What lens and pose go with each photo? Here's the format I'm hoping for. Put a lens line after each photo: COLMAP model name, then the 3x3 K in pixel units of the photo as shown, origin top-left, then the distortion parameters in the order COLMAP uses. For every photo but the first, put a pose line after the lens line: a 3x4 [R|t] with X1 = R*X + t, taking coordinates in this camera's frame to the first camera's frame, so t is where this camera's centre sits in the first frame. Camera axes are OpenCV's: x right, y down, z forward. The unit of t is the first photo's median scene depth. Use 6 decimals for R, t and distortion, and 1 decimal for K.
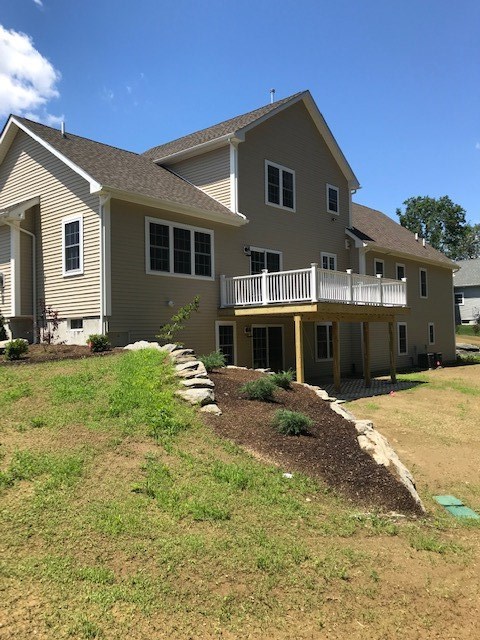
lens RADIAL K [[516.1, 0, 239.6], [0, 516.1, 332.2], [0, 0, 1]] dist [0.004683, -0.006452]
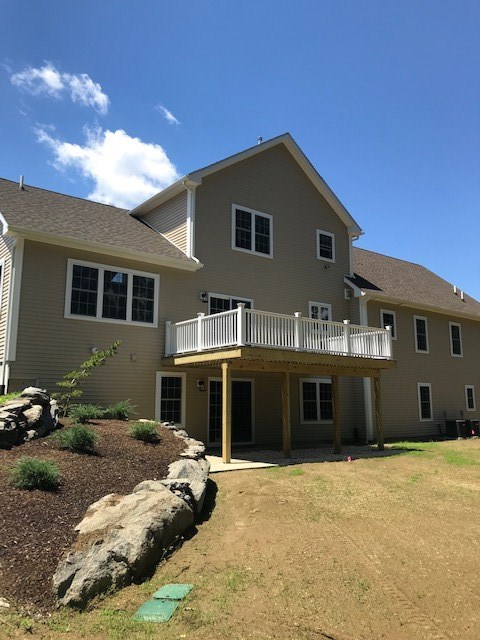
lens RADIAL K [[523.6, 0, 240.0], [0, 523.6, 320.0], [0, 0, 1]] dist [0.039114, -0.050990]
pose [[0.984875, -0.013914, -0.172709, 0.246401], [-0.013696, 0.987400, -0.157650, 0.030660], [0.172726, 0.157631, 0.972275, 0.107269]]
